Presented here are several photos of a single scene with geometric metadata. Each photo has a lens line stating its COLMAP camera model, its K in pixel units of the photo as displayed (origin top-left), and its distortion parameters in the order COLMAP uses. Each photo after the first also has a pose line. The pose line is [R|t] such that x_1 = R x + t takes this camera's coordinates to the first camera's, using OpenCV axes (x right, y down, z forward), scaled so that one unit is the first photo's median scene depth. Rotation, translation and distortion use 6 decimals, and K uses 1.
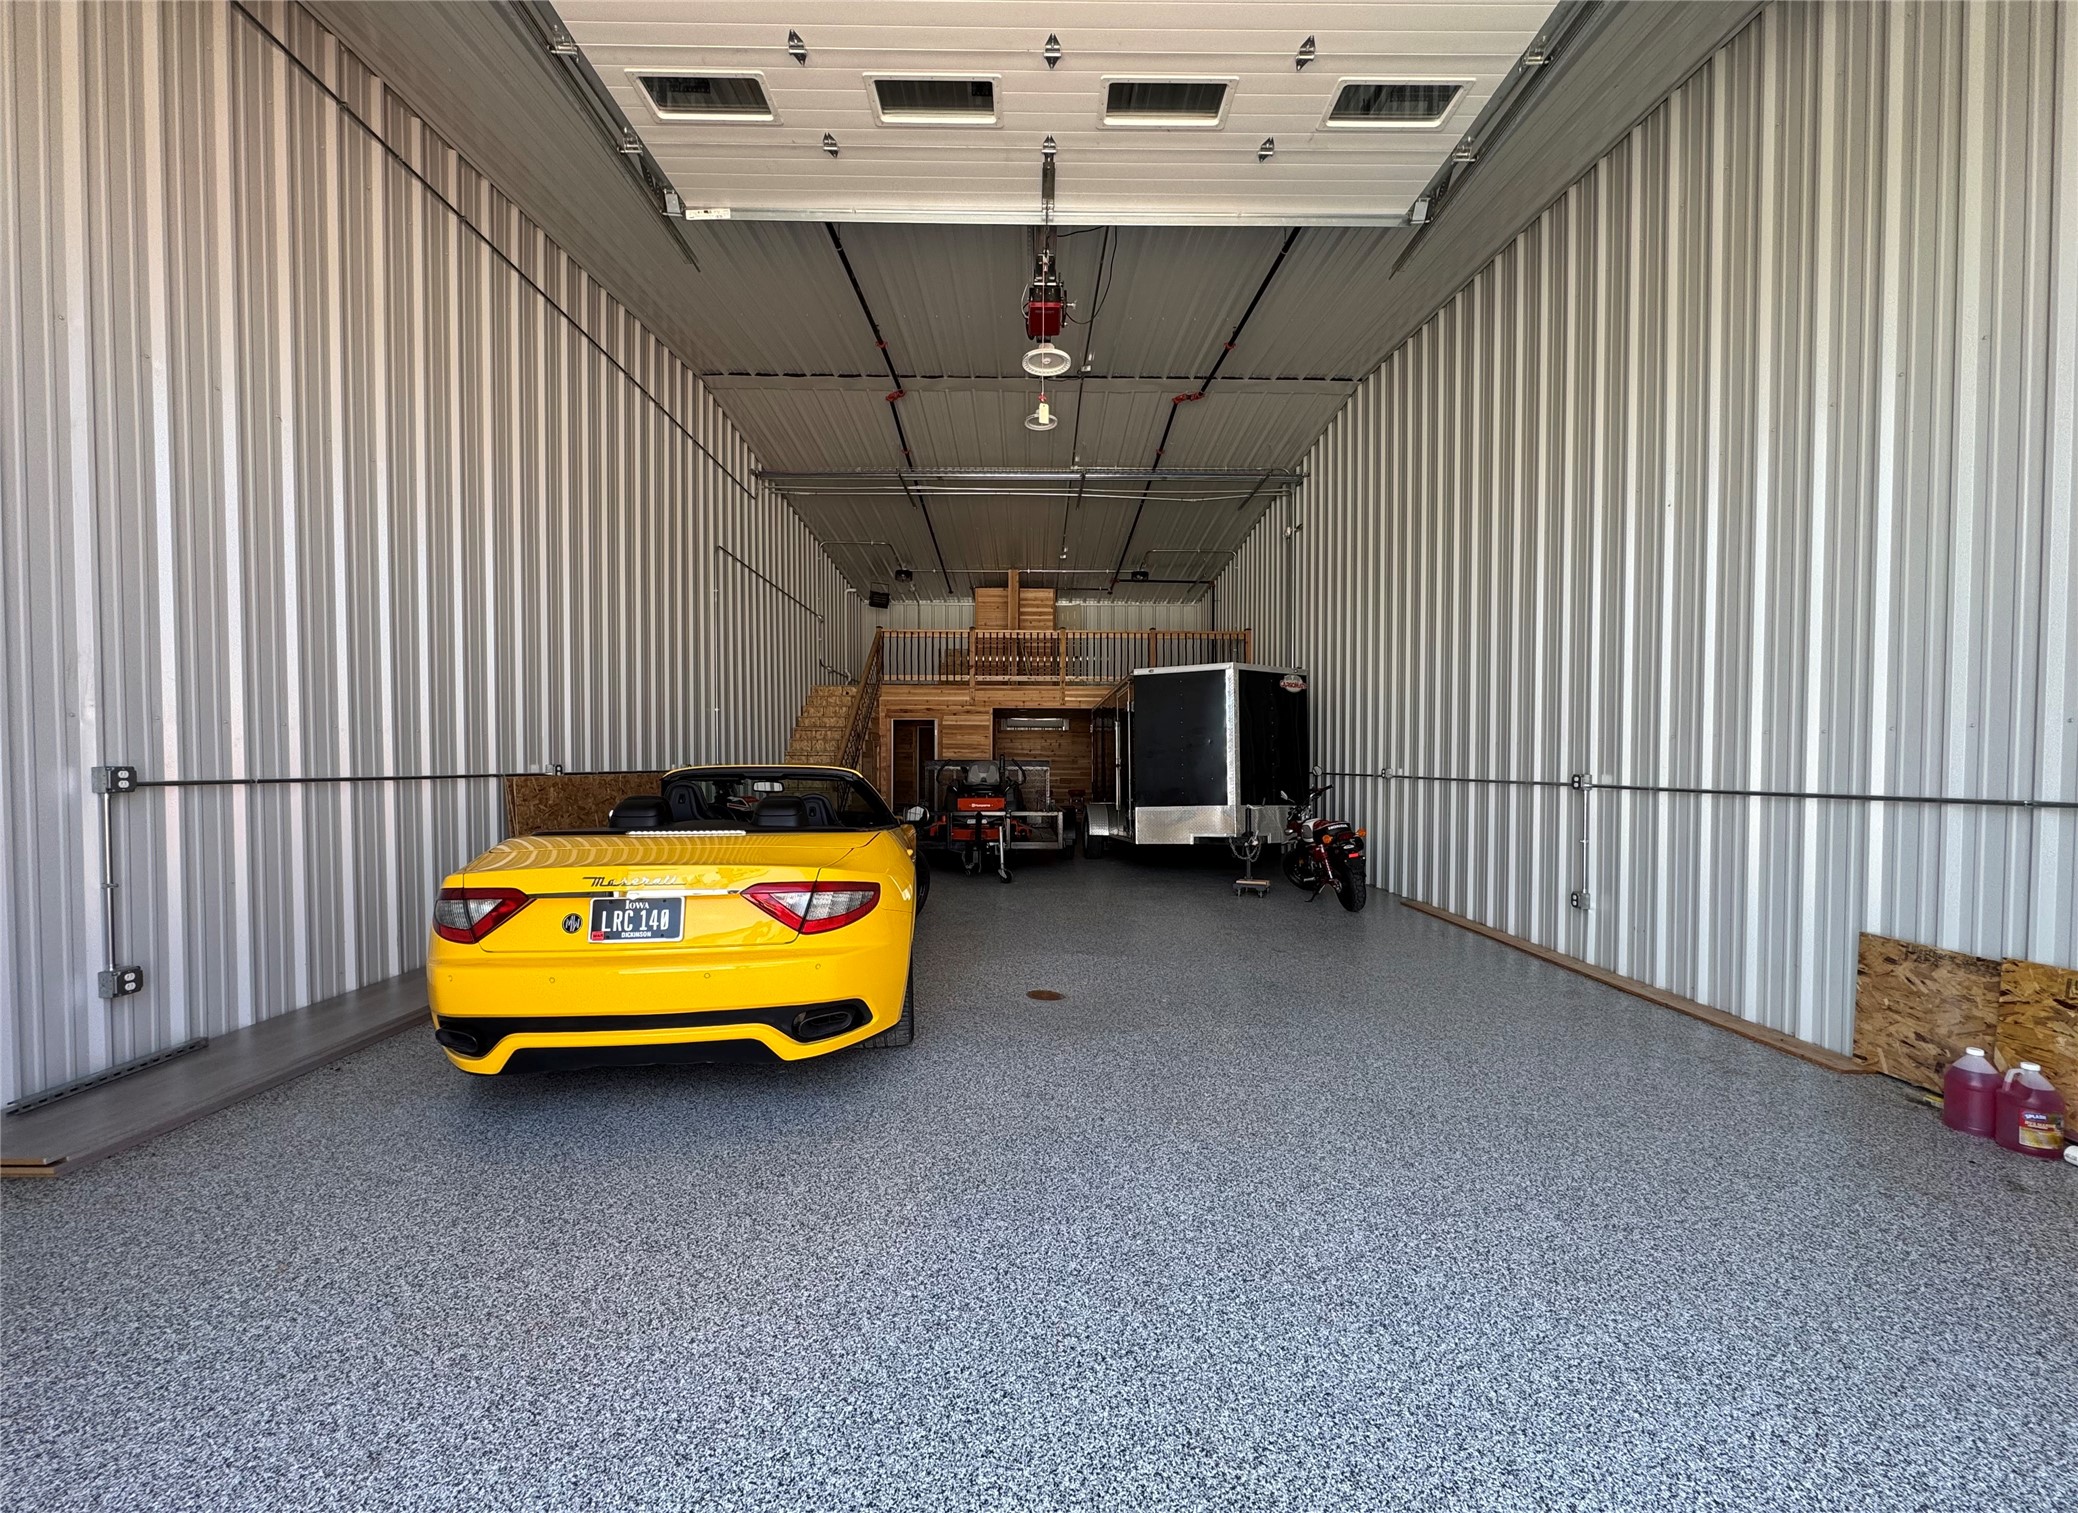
lens RADIAL K [[822.4, 0, 1038.7], [0, 822.4, 781.6], [0, 0, 1]] dist [-0.002783, 0.000380]
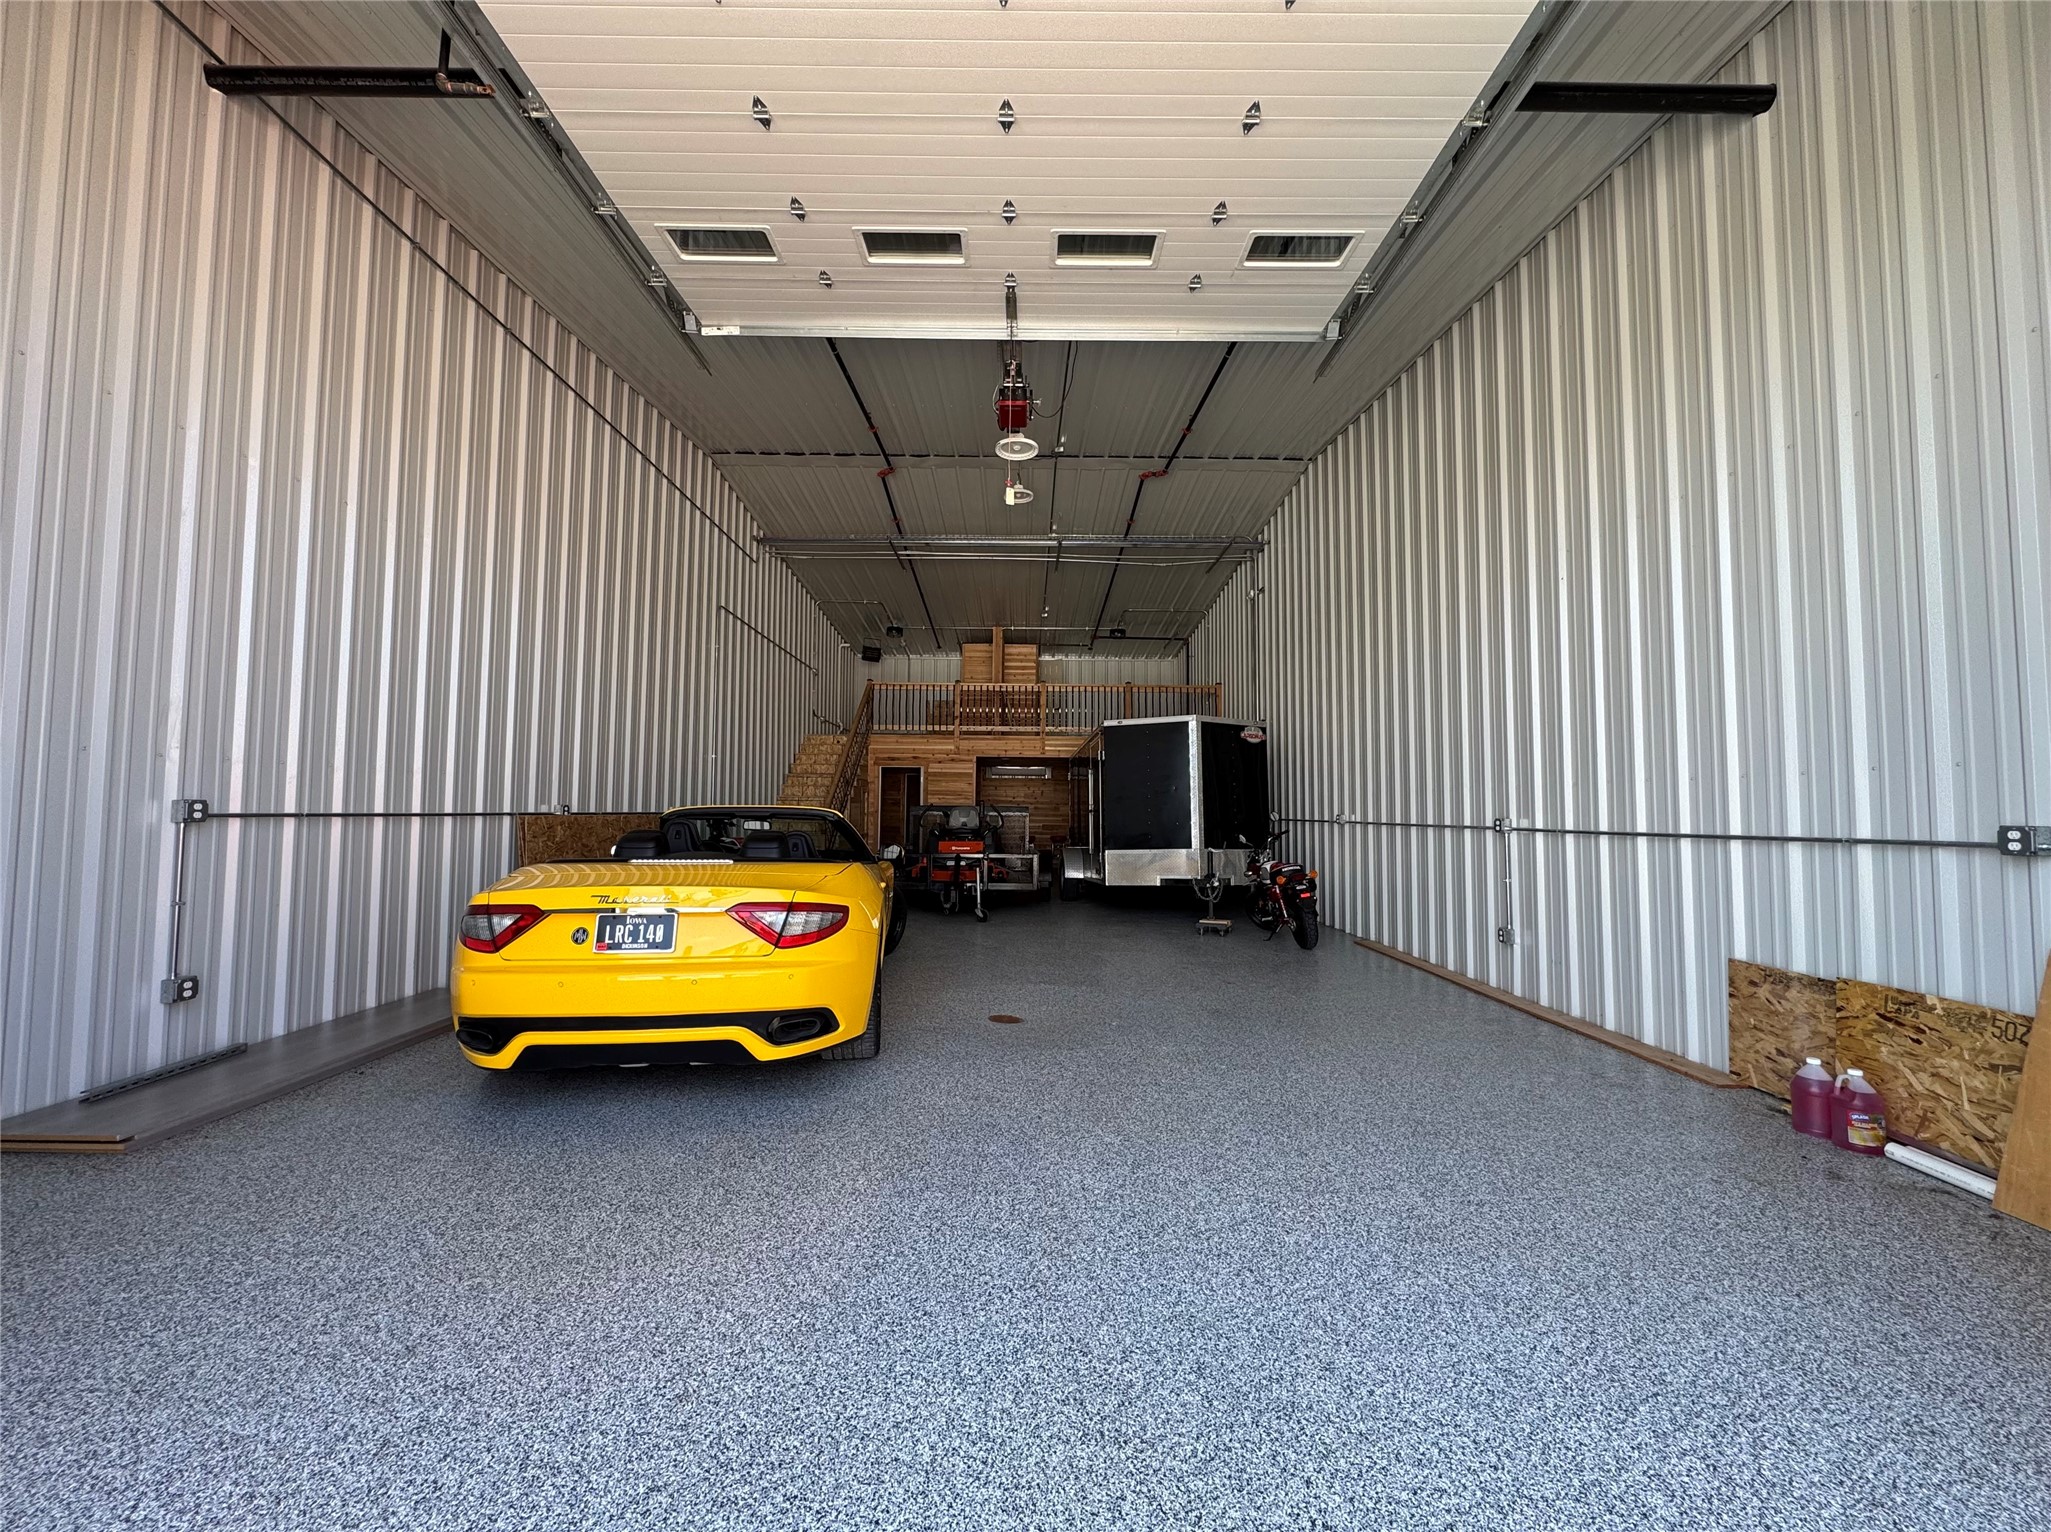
lens RADIAL K [[812.3, 0, 1025.5], [0, 812.3, 766.0], [0, 0, 1]] dist [-0.001807, -0.000168]
pose [[0.999963, 0.005334, -0.006723, 0.051600], [-0.005849, 0.996842, -0.079198, 0.015735], [0.006280, 0.079234, 0.996836, -0.120379]]
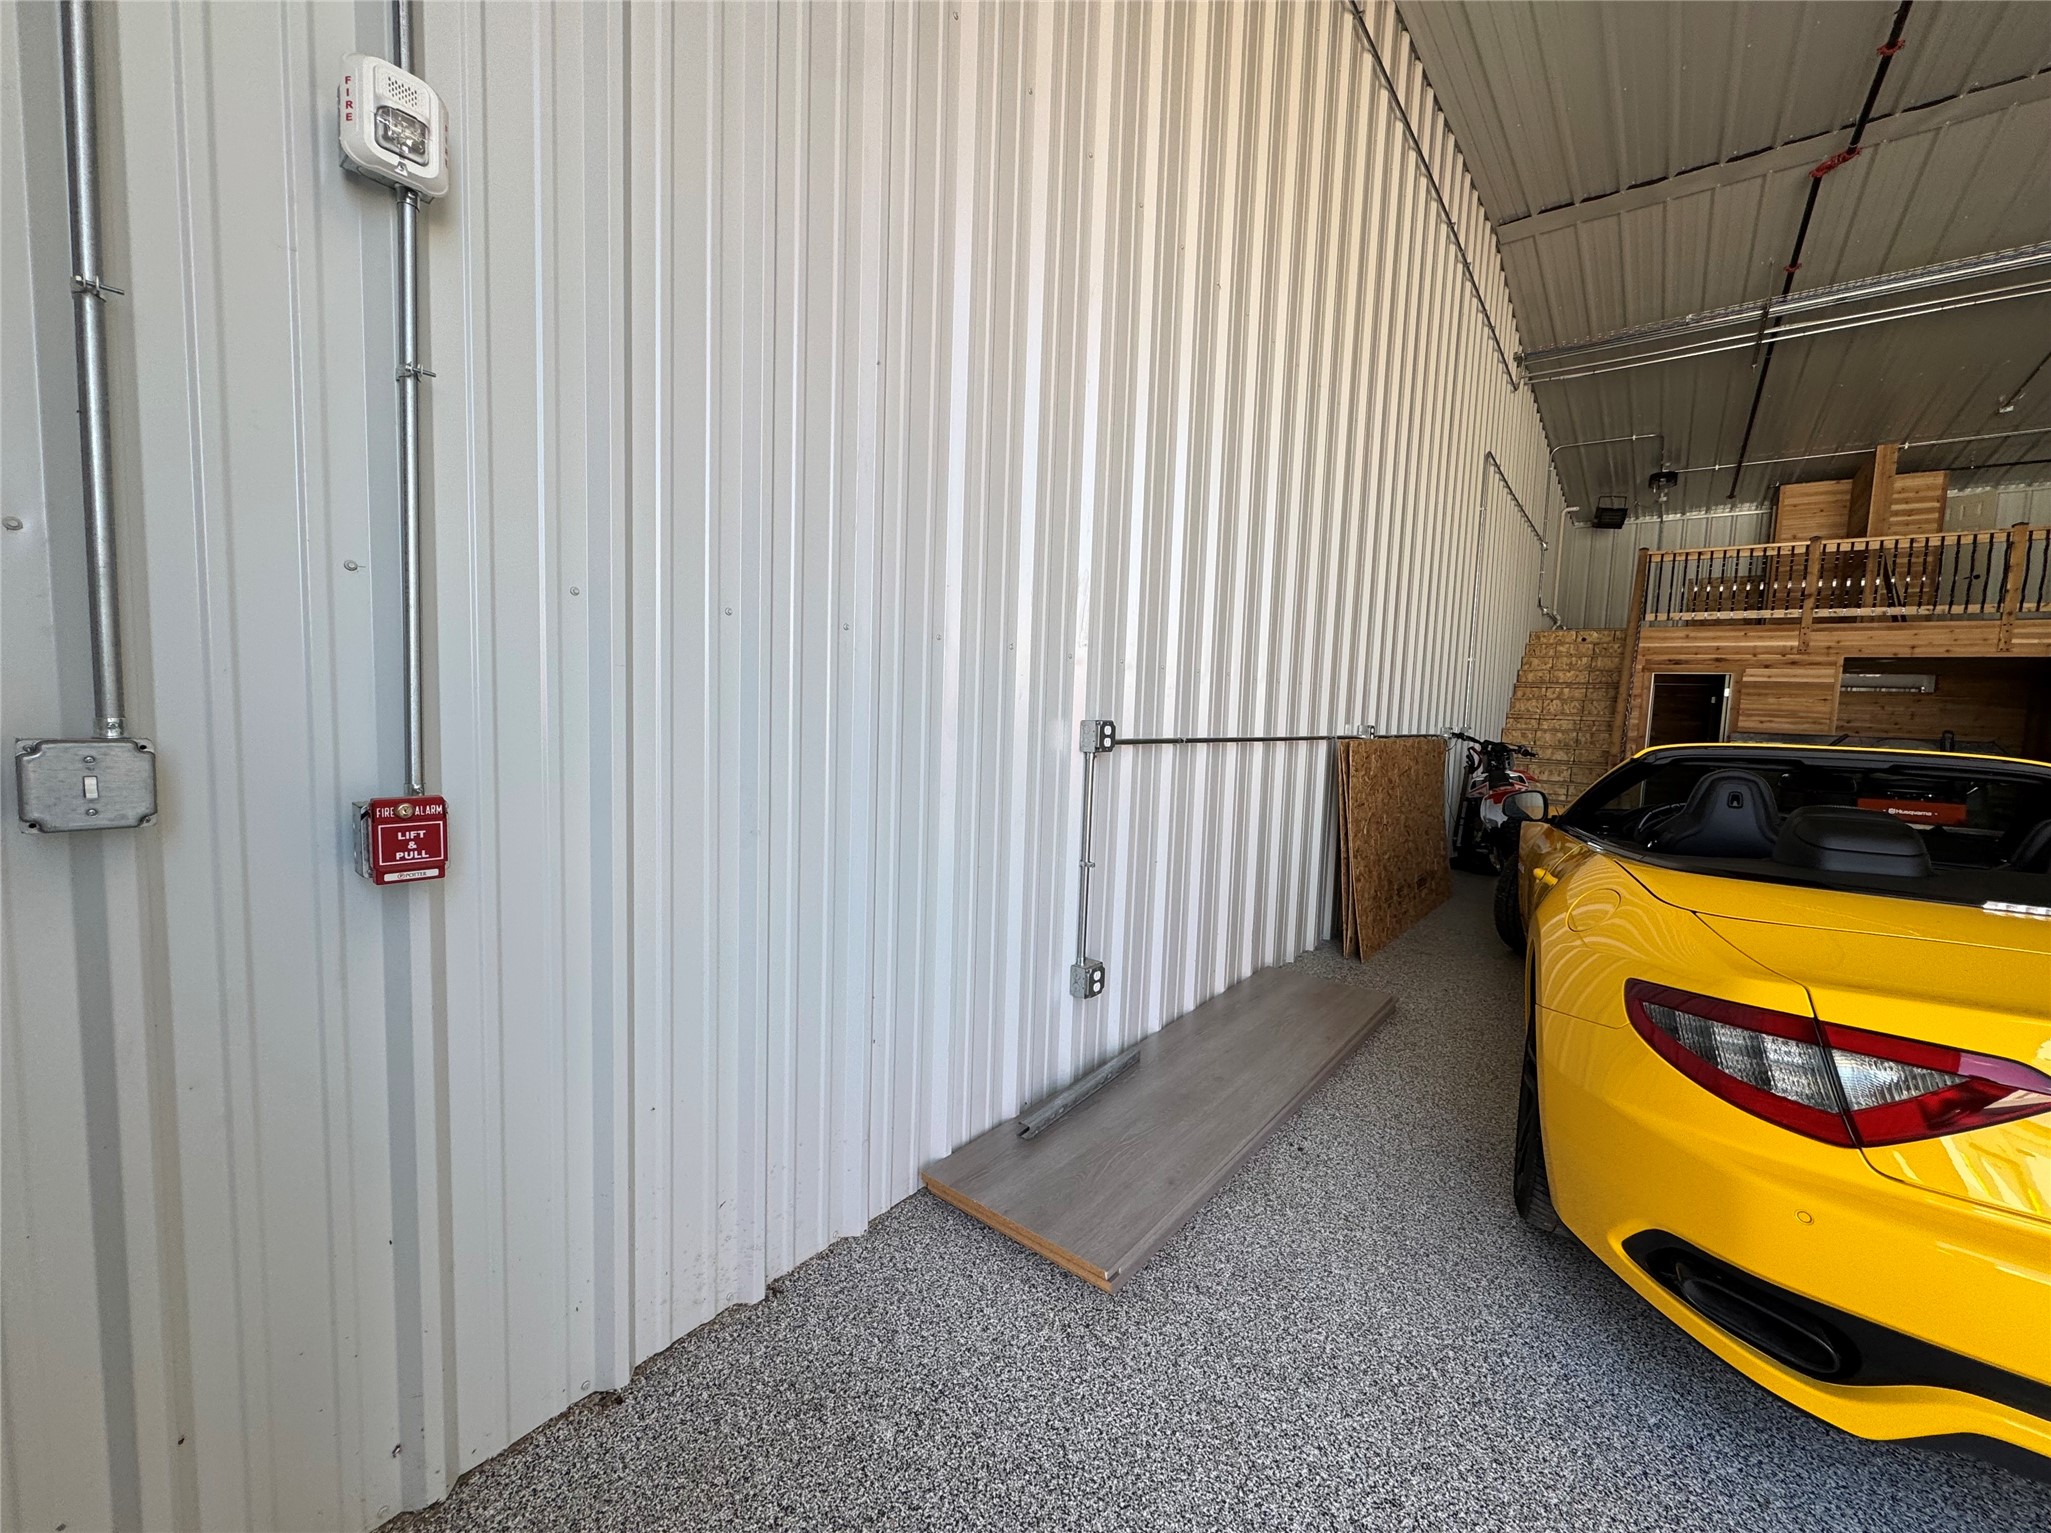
lens RADIAL K [[812.3, 0, 1025.5], [0, 812.3, 766.5], [0, 0, 1]] dist [-0.001807, -0.000168]
pose [[0.783267, 0.075208, -0.617119, -0.595553], [-0.052329, 0.997109, 0.055099, -0.011455], [0.619479, -0.010864, 0.784938, 0.278060]]
